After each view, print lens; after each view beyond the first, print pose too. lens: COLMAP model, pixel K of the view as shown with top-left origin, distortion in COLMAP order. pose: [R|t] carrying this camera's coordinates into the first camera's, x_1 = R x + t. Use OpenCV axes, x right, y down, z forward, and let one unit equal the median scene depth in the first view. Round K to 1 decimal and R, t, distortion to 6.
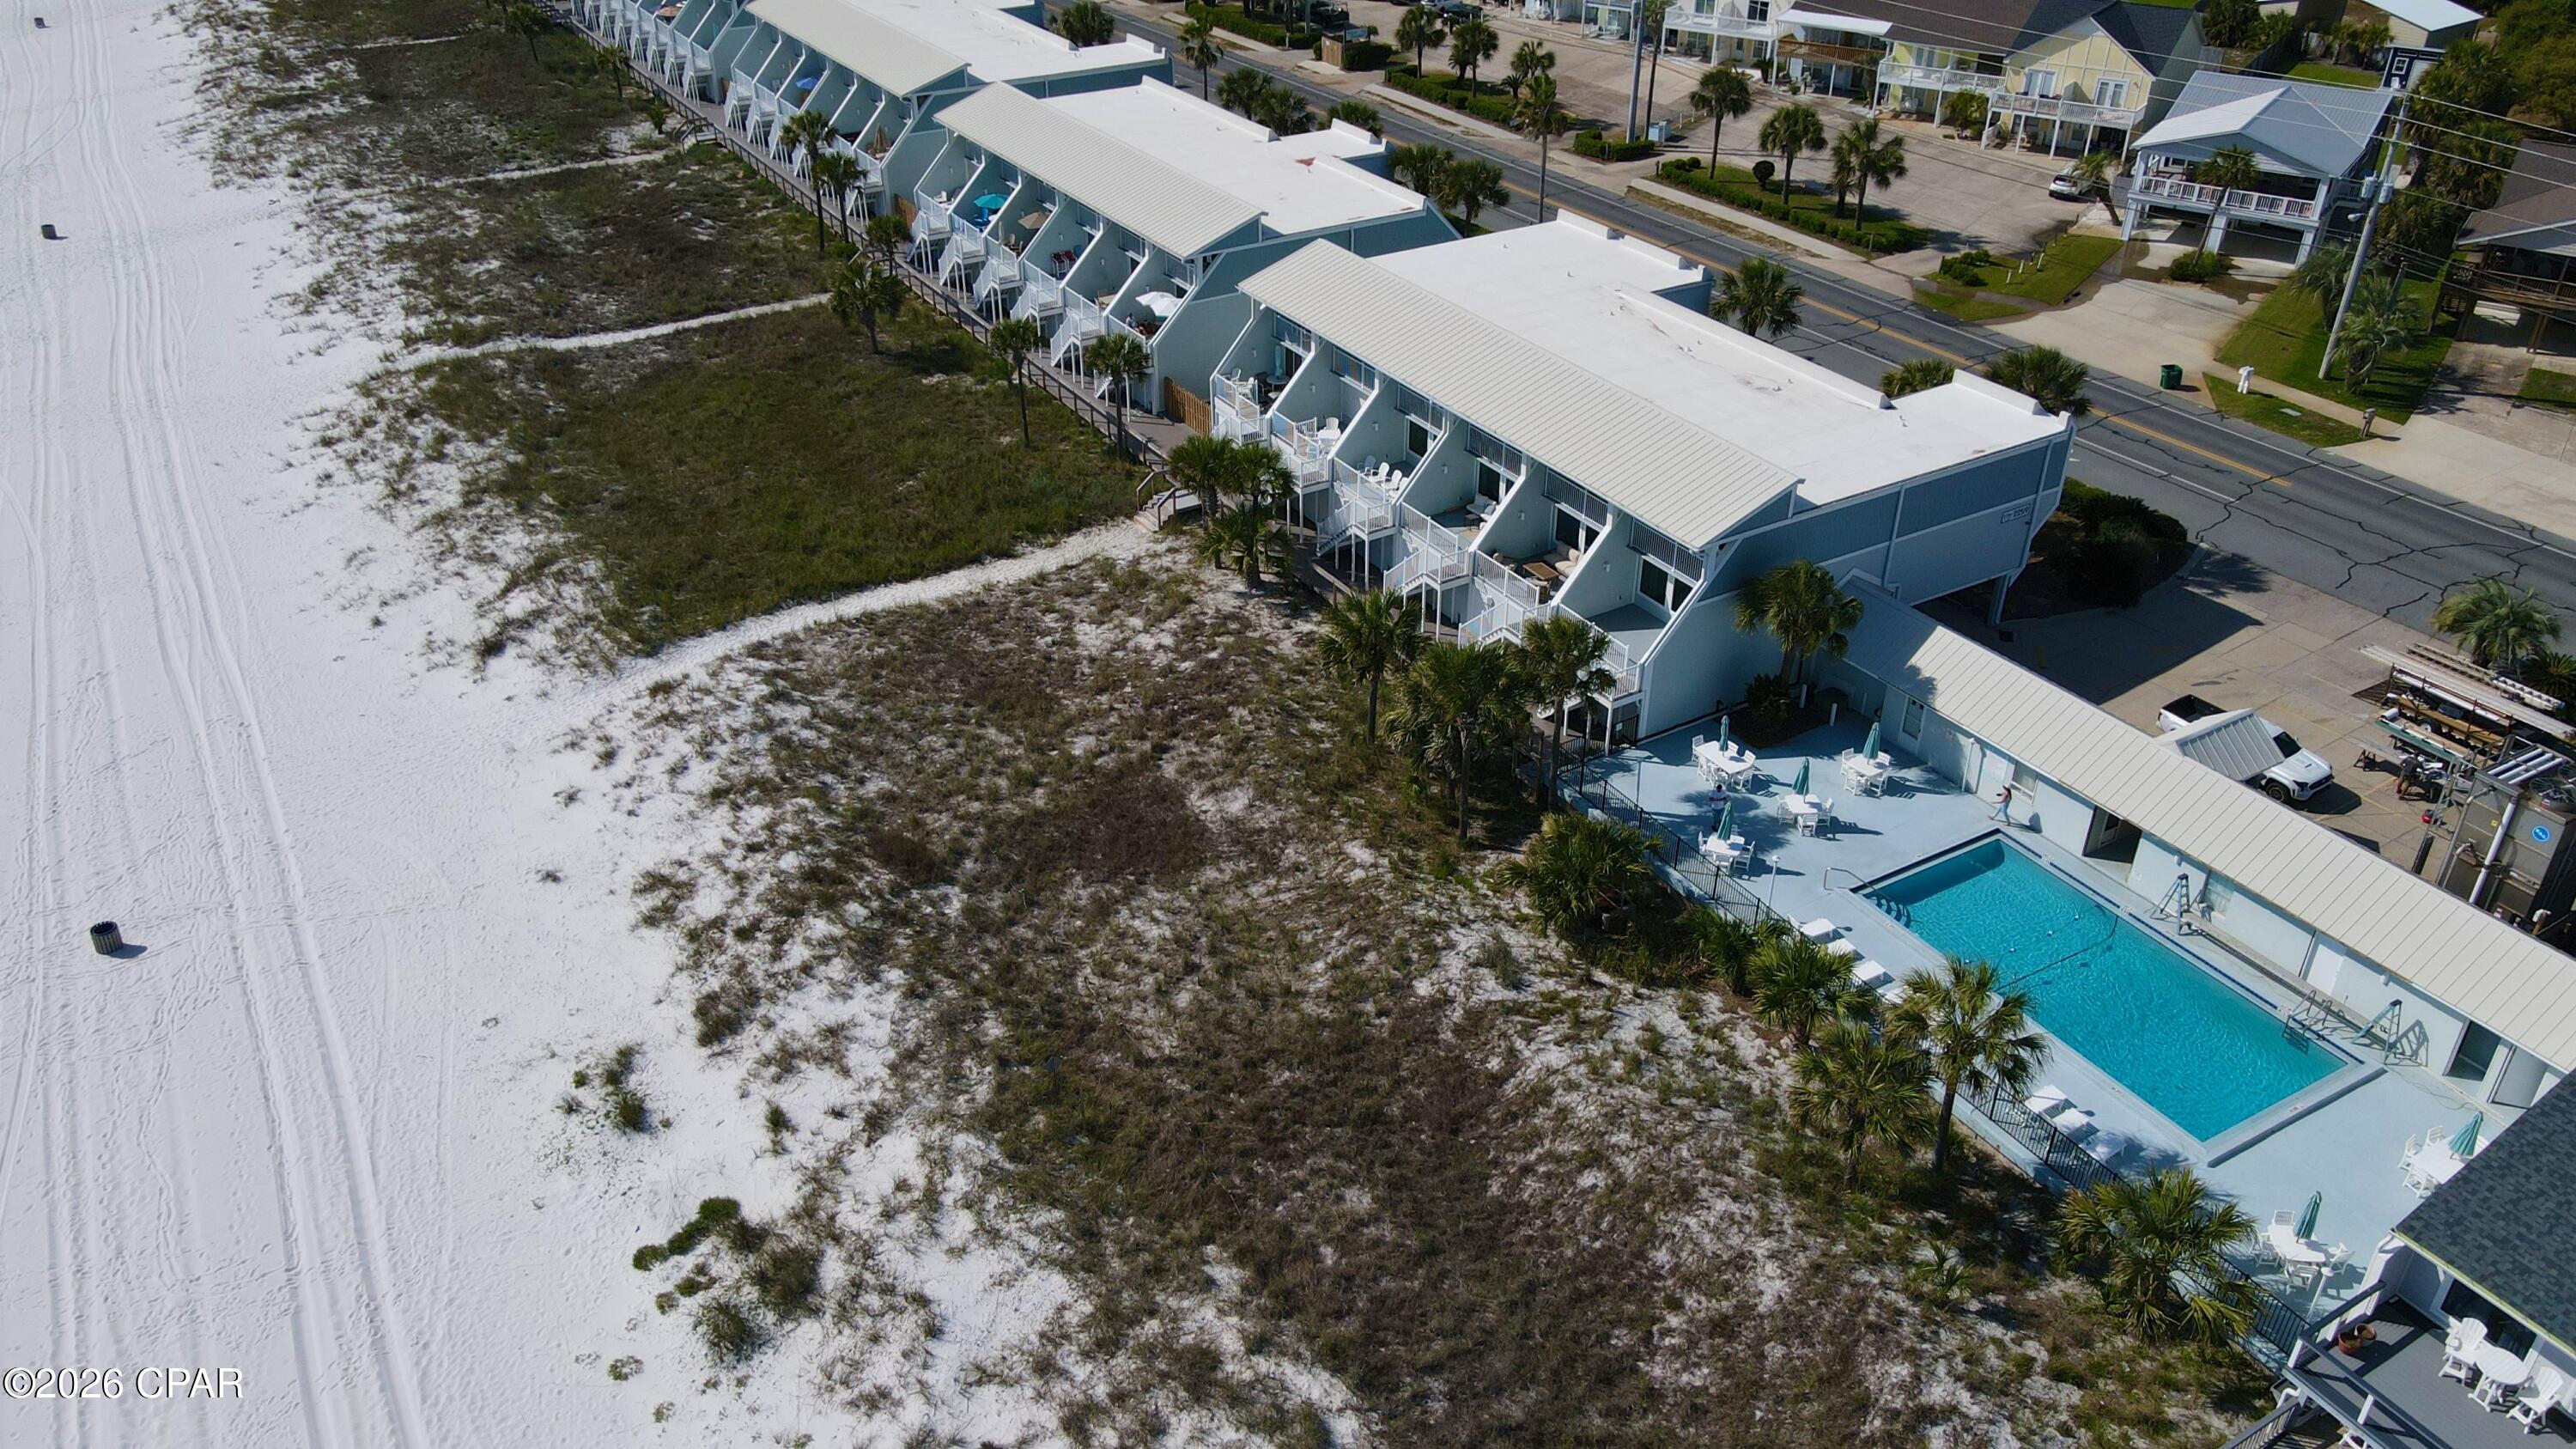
lens RADIAL K [[1879.3, 0, 1303.5], [0, 1879.3, 728.5], [0, 0, 1]] dist [0.004859, 0.031155]
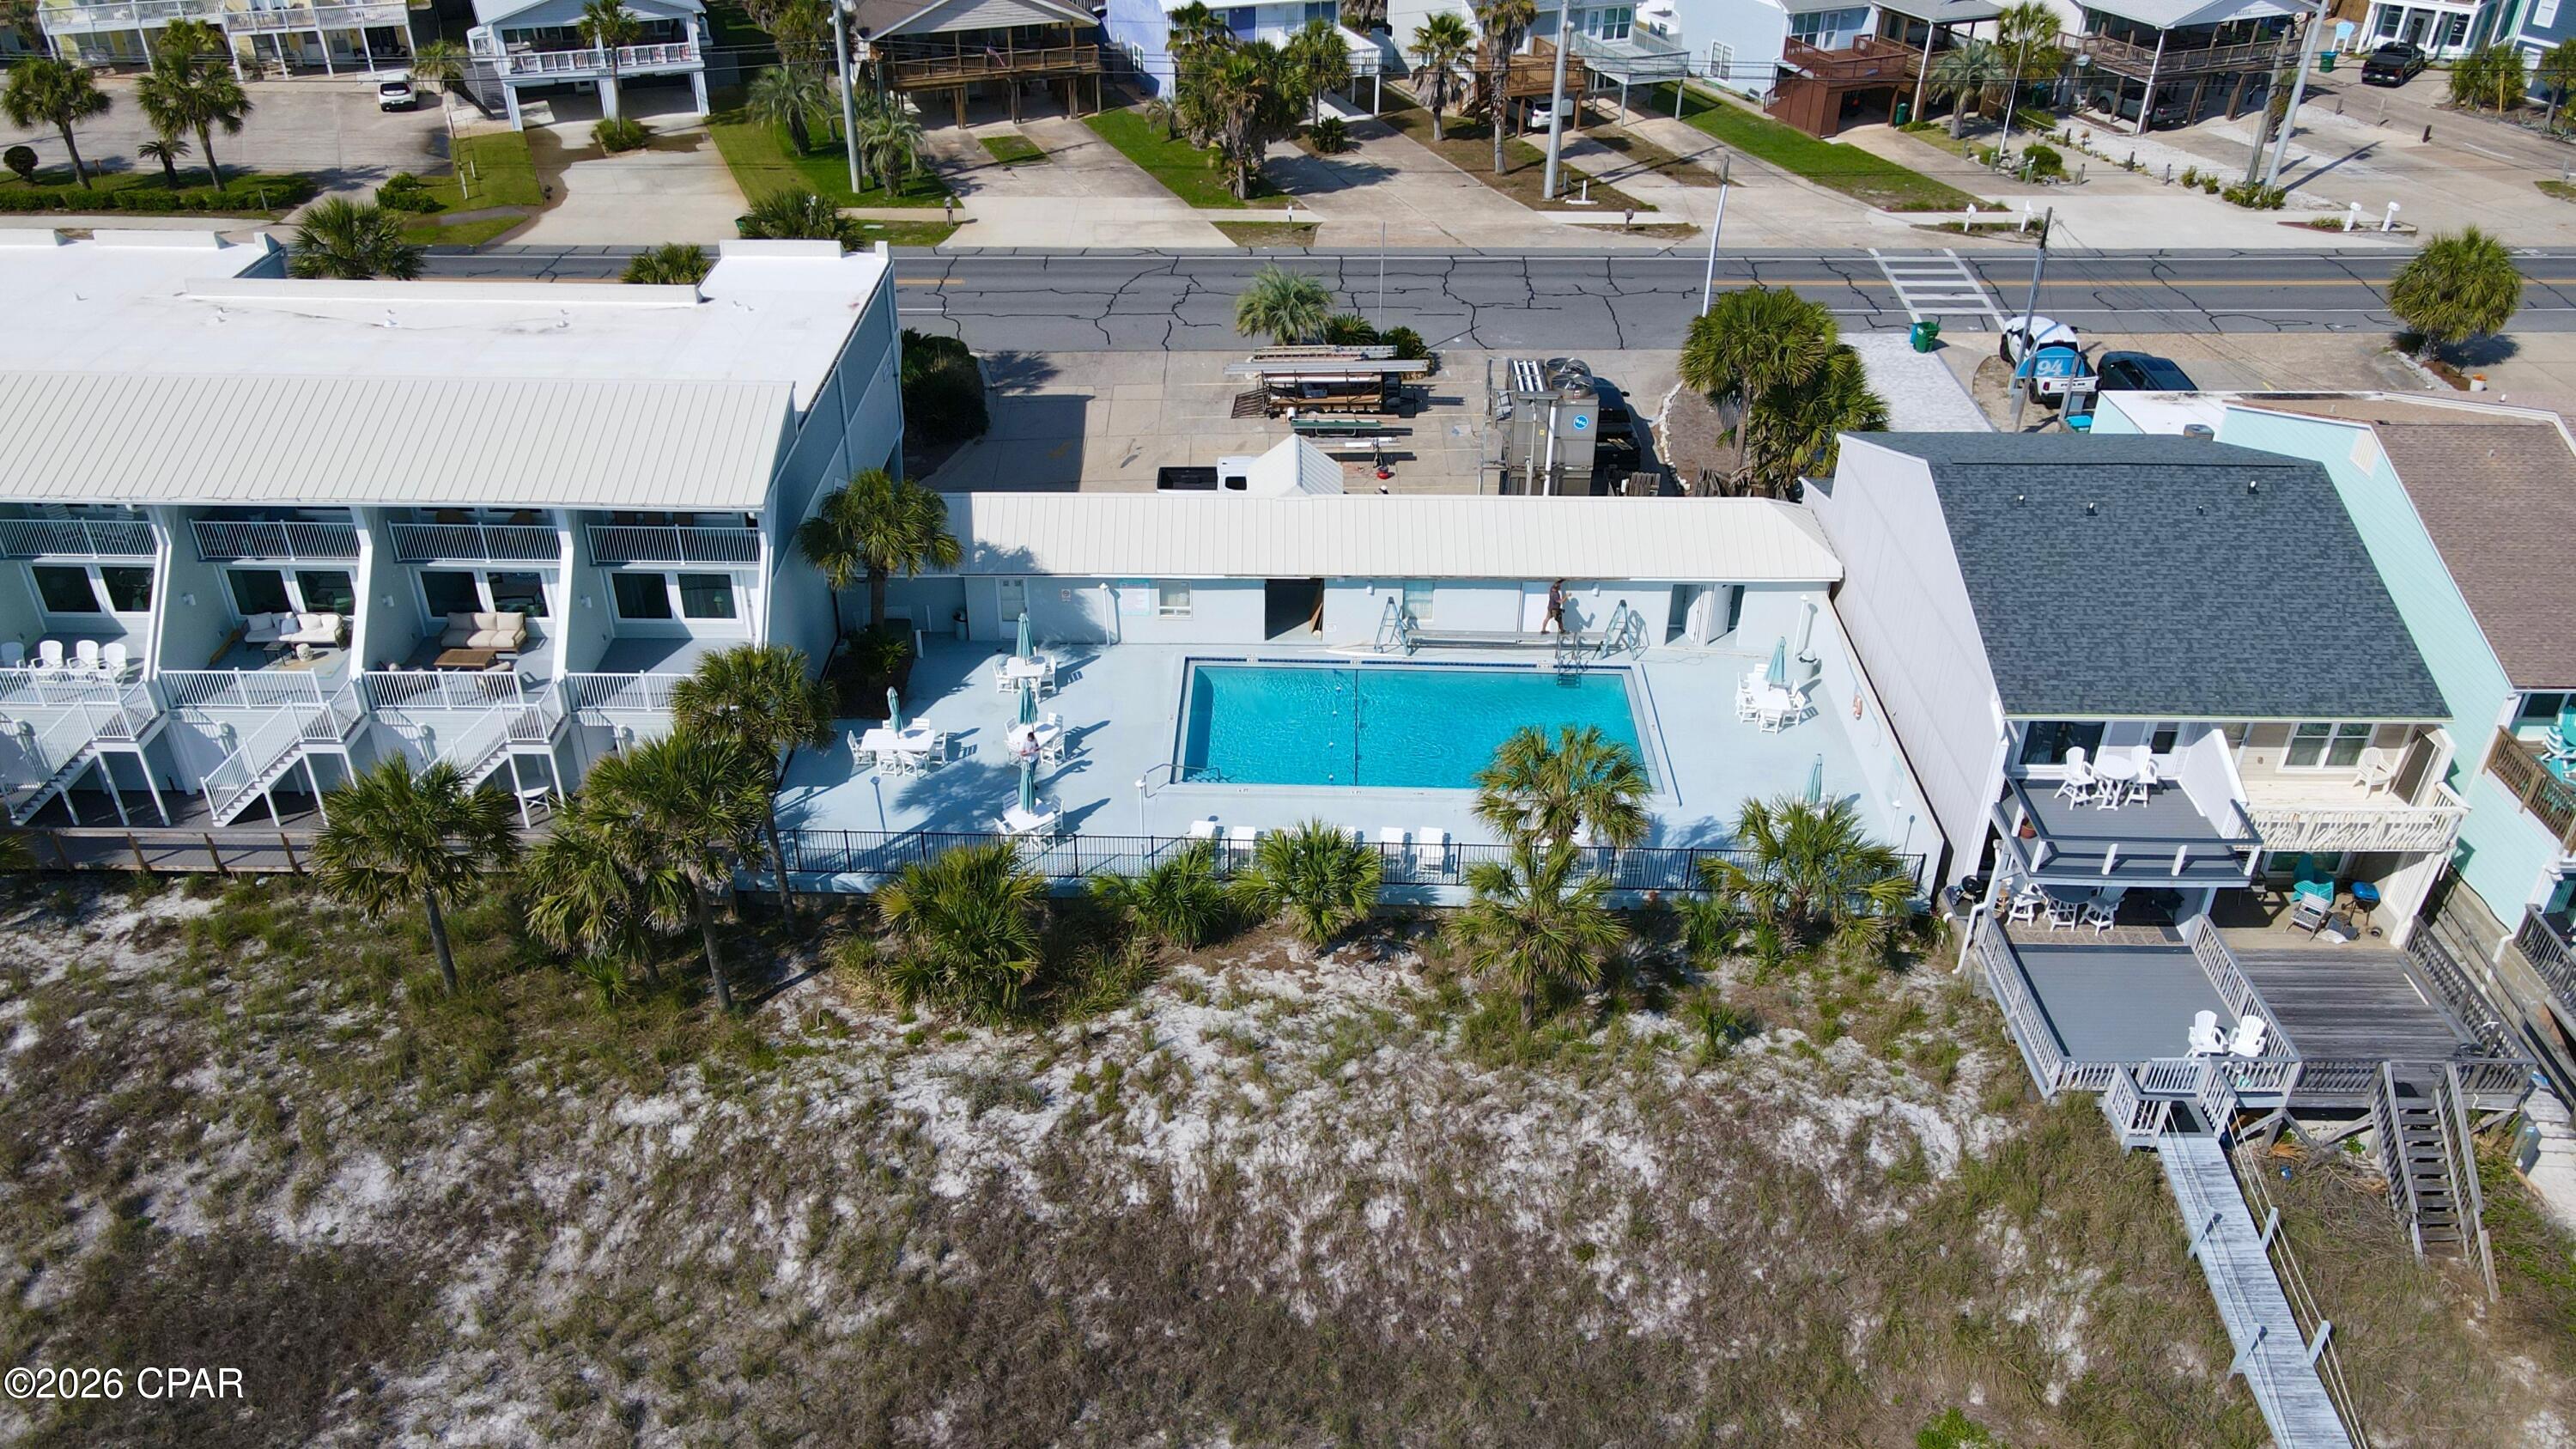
lens RADIAL K [[1879.3, 0, 1290.0], [0, 1879.3, 722.3], [0, 0, 1]] dist [0.004859, 0.031155]
pose [[0.521253, -0.450946, 0.724530, -0.266600], [0.444355, 0.868238, 0.220705, -0.095649], [-0.728591, 0.206905, 0.652952, 0.392661]]
